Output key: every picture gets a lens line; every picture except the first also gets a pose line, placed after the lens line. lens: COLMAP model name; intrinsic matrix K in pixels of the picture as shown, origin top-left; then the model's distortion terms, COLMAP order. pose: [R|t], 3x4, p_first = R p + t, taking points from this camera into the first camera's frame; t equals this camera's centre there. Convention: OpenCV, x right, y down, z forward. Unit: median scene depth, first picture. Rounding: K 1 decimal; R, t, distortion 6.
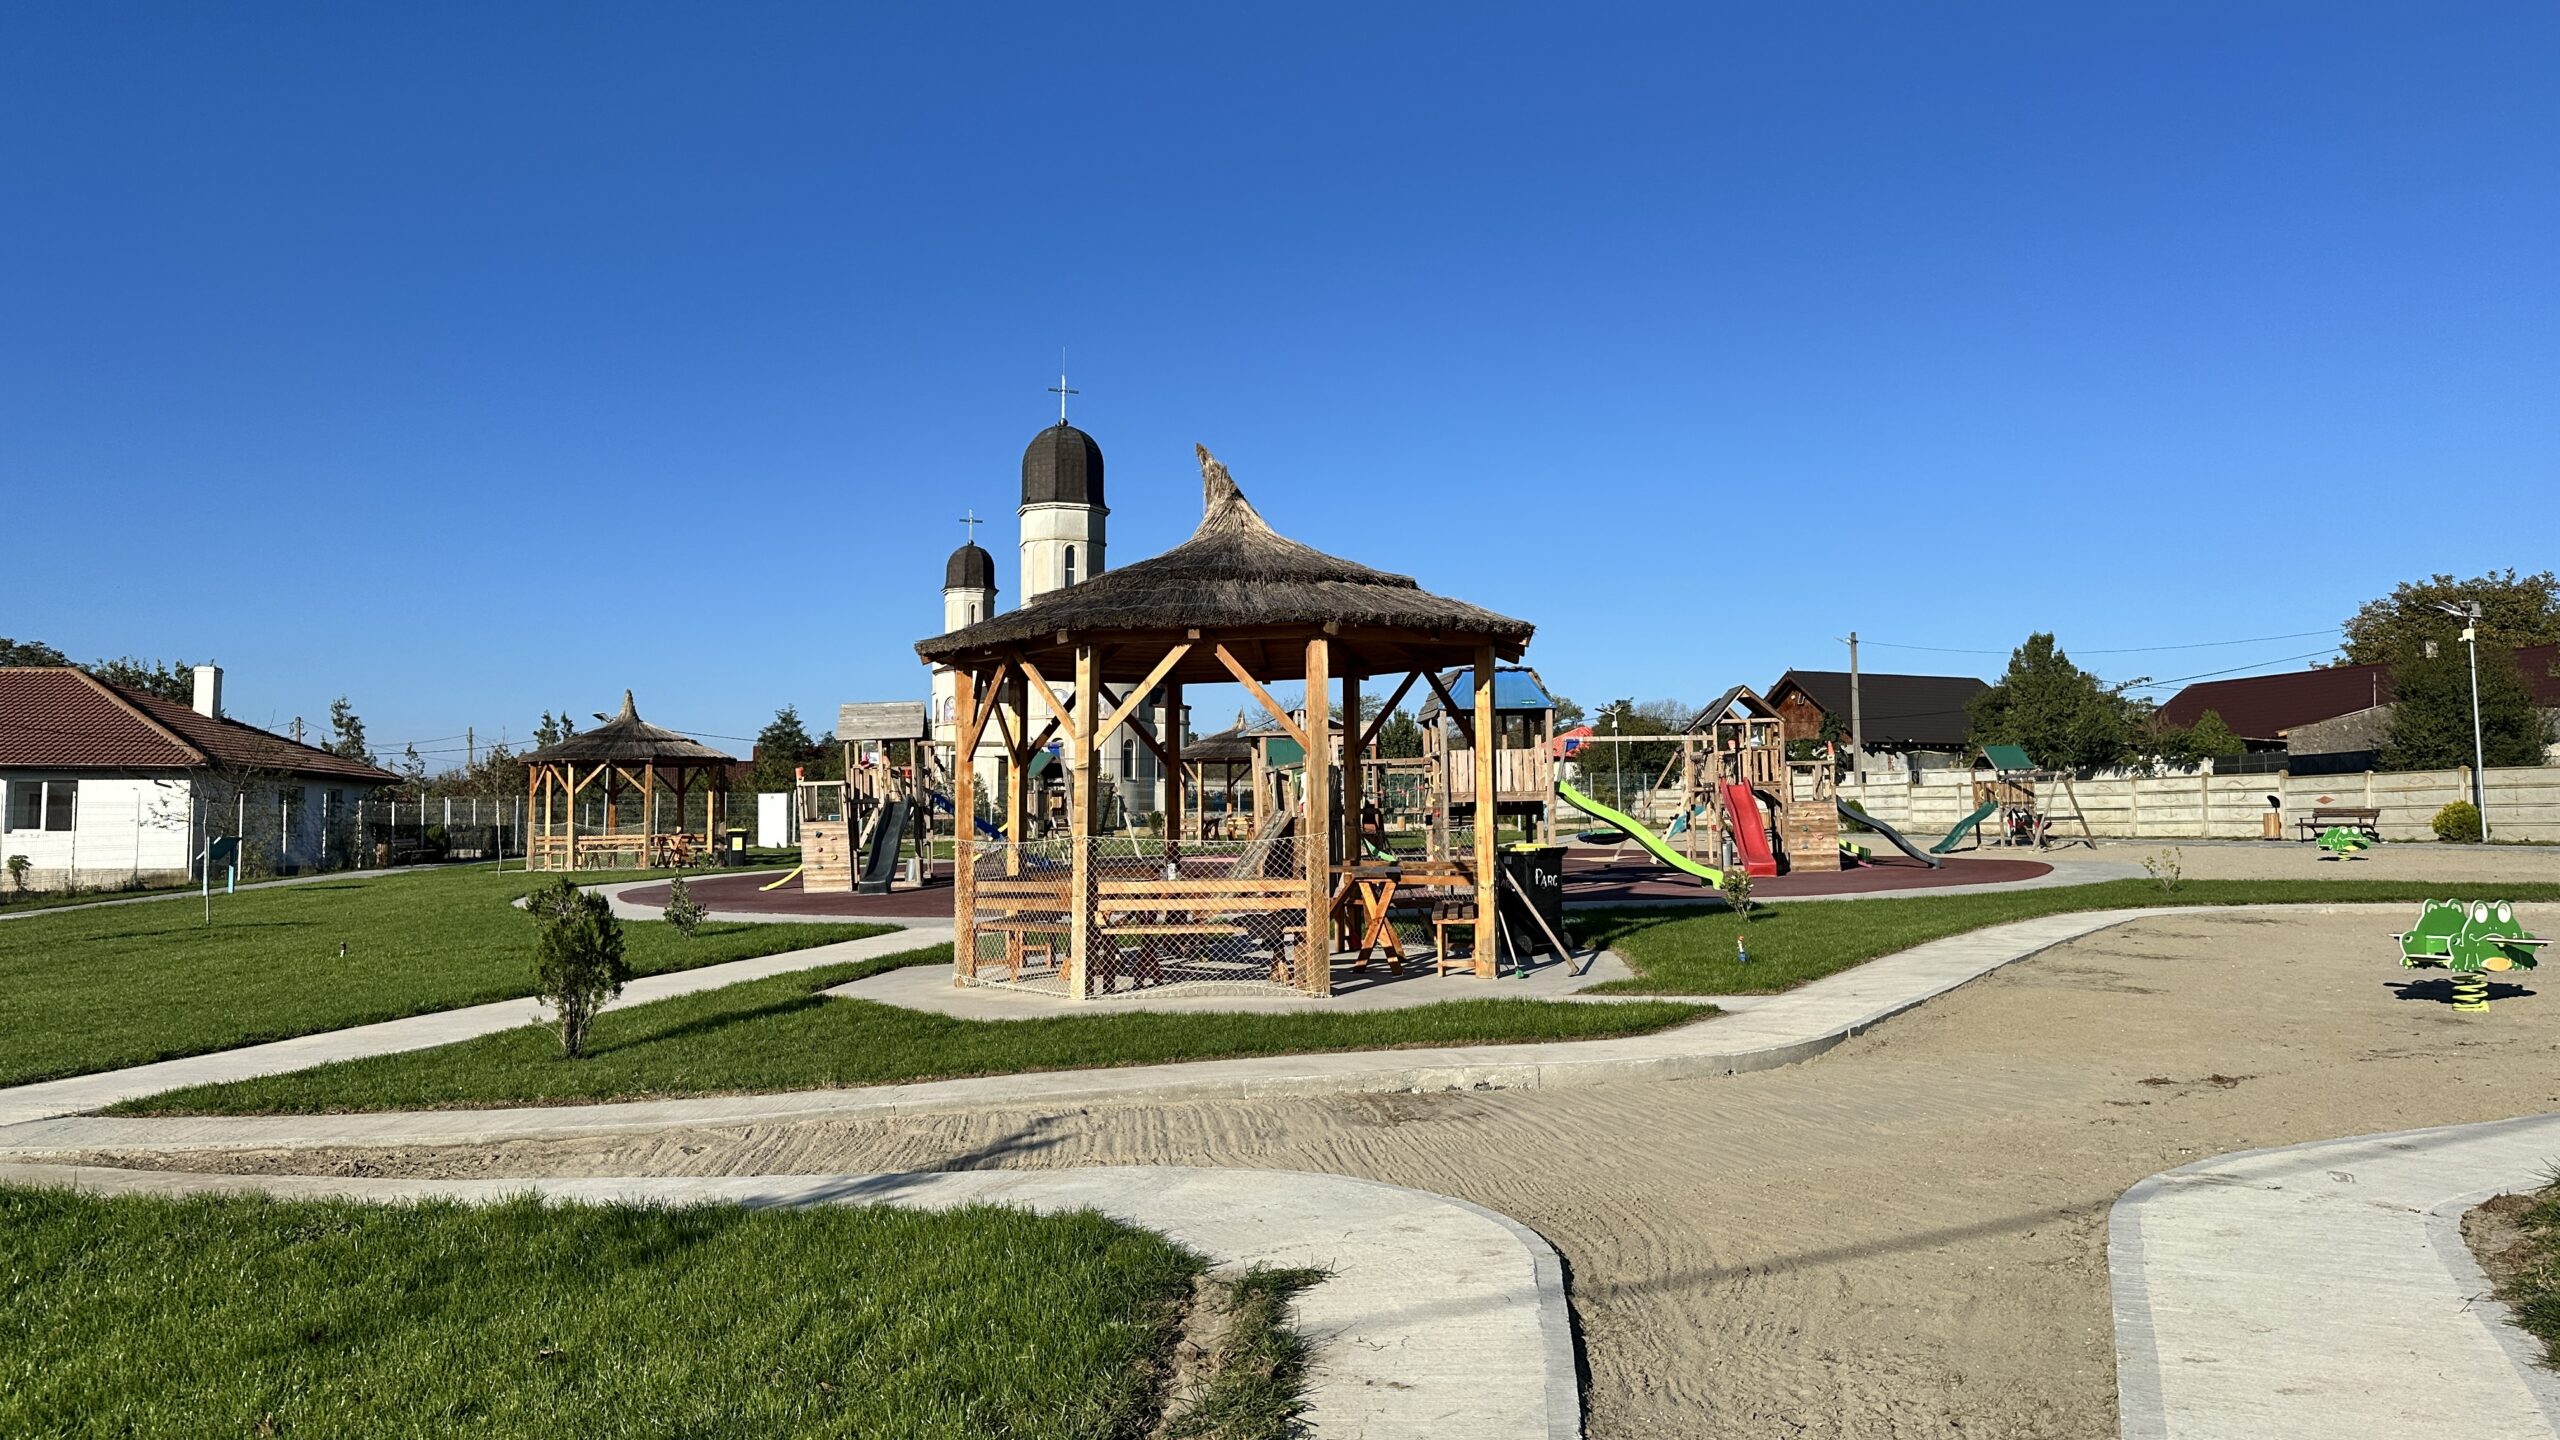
lens RADIAL K [[1792.7, 0, 1282.2], [0, 1792.7, 724.6], [0, 0, 1]] dist [0.067832, -0.080618]
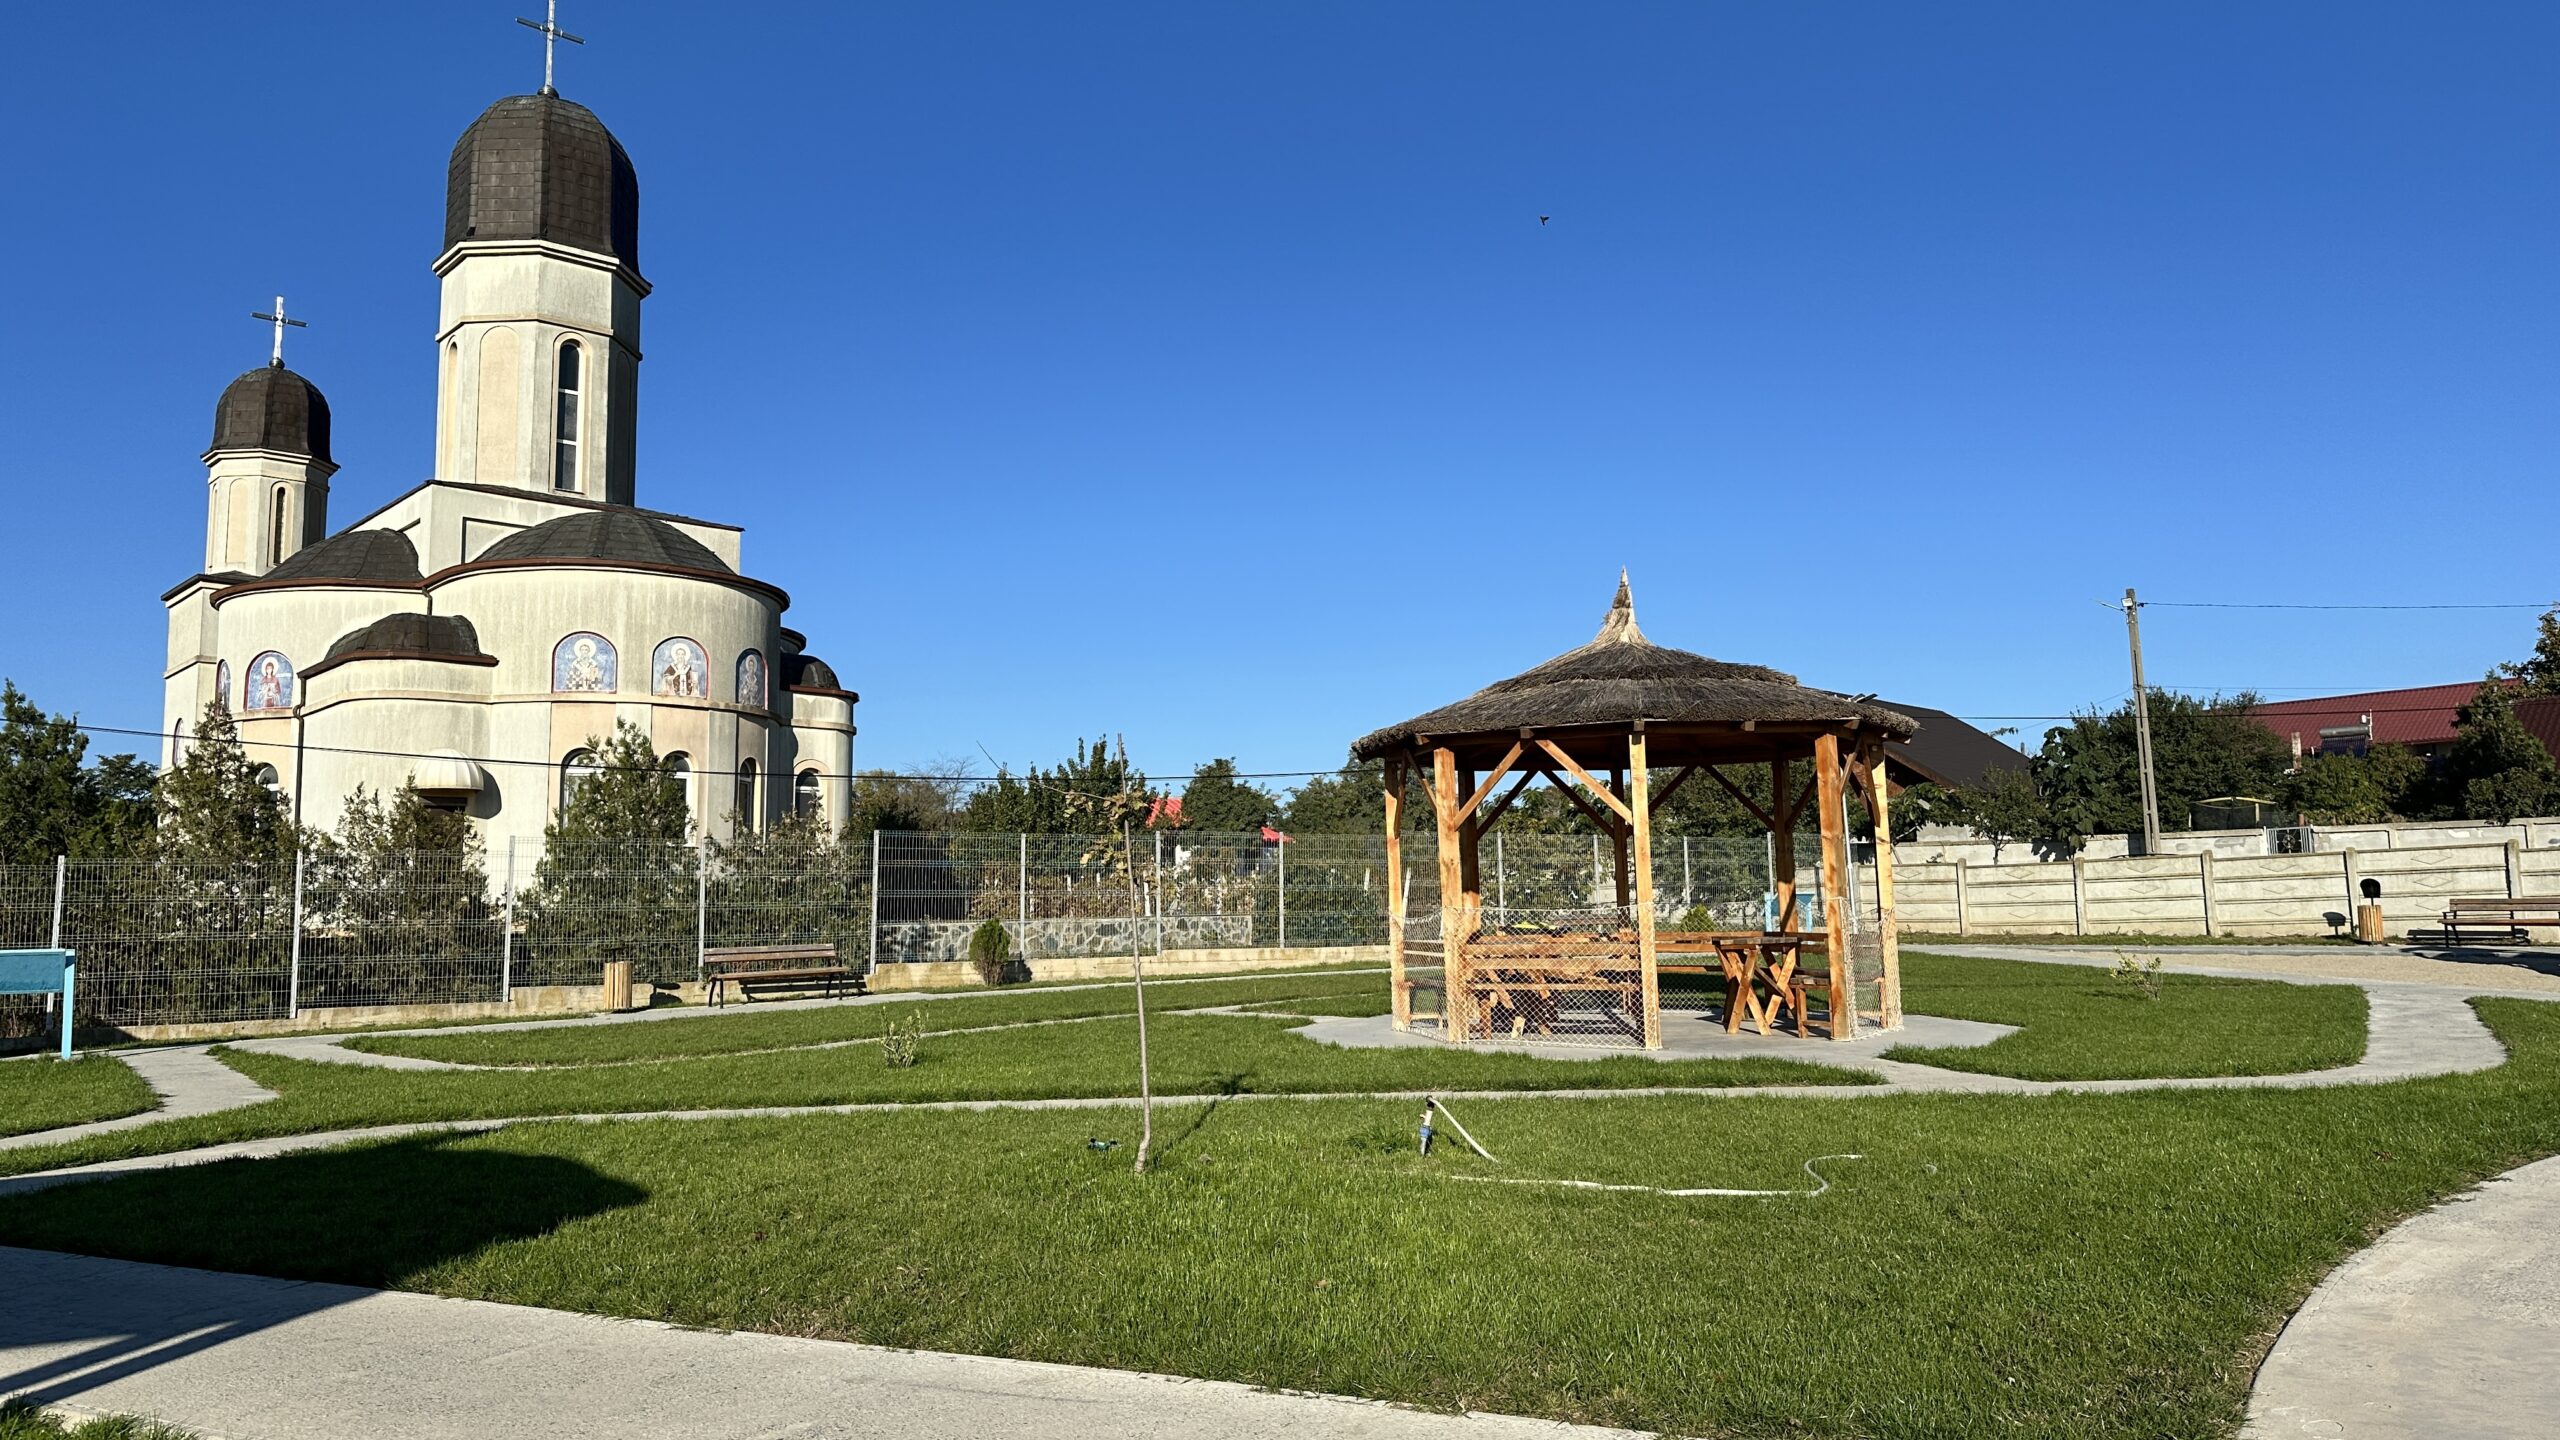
lens RADIAL K [[1792.7, 0, 1273.4], [0, 1792.7, 710.2], [0, 0, 1]] dist [0.067832, -0.080618]
pose [[0.914579, 0.033457, 0.403021, -0.304050], [-0.007294, 0.997775, -0.066278, 0.051744], [-0.404341, 0.057677, 0.912788, 1.135111]]
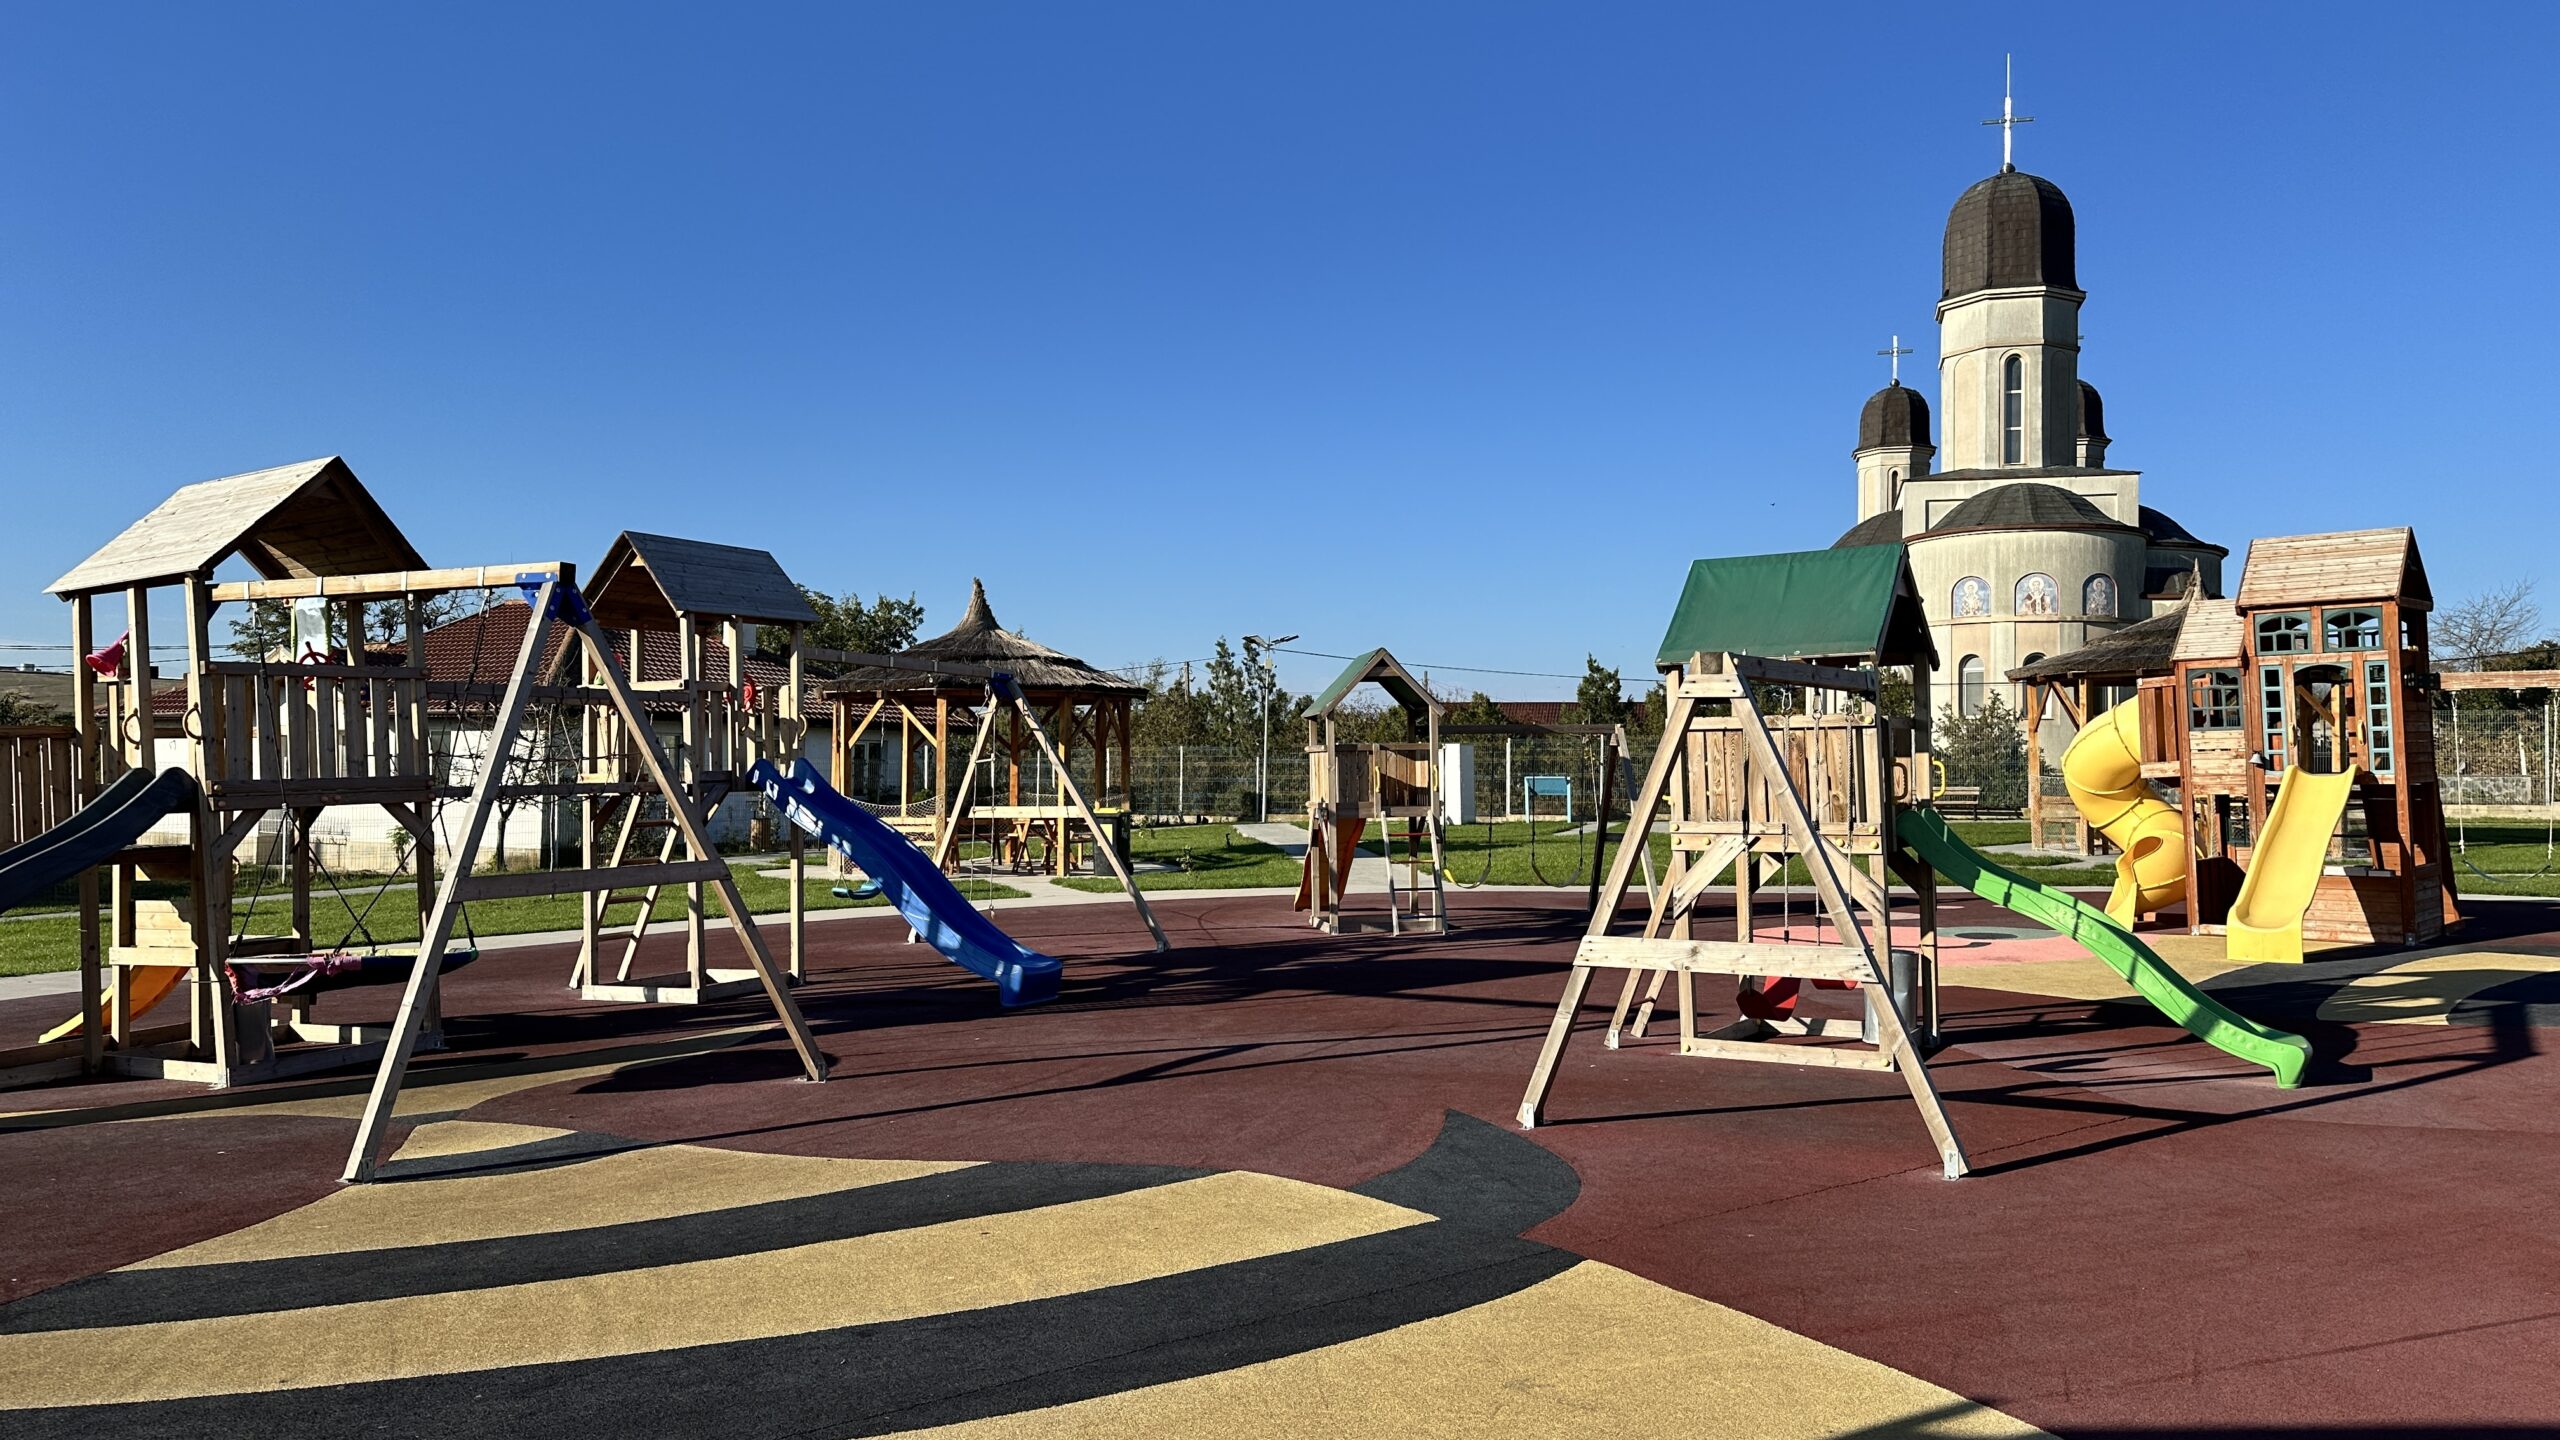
lens RADIAL K [[1792.7, 0, 1262.3], [0, 1792.7, 723.0], [0, 0, 1]] dist [0.067832, -0.080618]
pose [[0.812596, -0.009958, -0.582742, 0.087234], [0.026881, 0.999430, 0.020405, 0.023840], [0.582207, -0.032246, 0.812401, 0.700564]]
